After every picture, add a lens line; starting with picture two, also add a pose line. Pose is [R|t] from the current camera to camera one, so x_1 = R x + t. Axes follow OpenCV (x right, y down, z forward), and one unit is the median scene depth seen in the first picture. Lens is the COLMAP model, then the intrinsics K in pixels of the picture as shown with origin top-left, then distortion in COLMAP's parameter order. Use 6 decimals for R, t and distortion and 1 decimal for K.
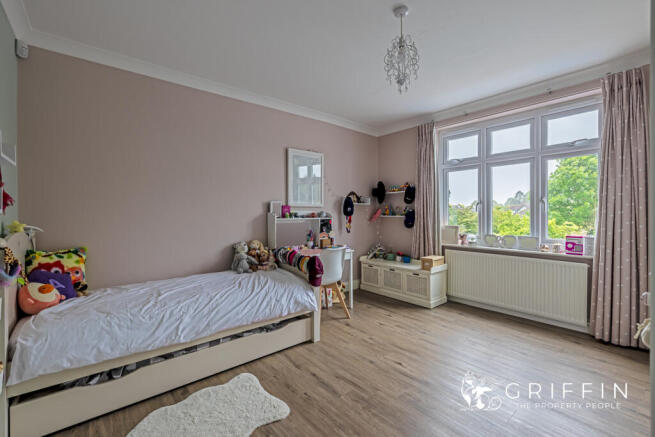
lens RADIAL K [[268.0, 0, 329.4], [0, 268.0, 218.6], [0, 0, 1]] dist [0.000091, 0.000000]
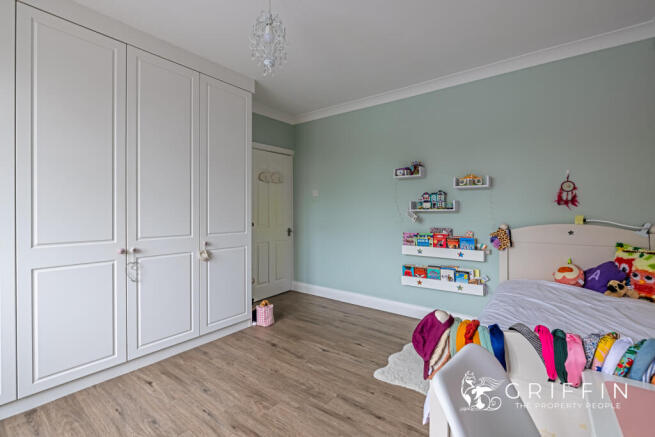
lens RADIAL K [[299.6, 0, 326.2], [0, 299.6, 216.0], [0, 0, 1]] dist [-0.000195, -0.000007]
pose [[-0.978409, 0.002095, -0.206667, 0.303243], [0.001113, 0.999988, 0.004865, 0.000248], [0.206674, 0.004530, -0.978399, 2.046036]]
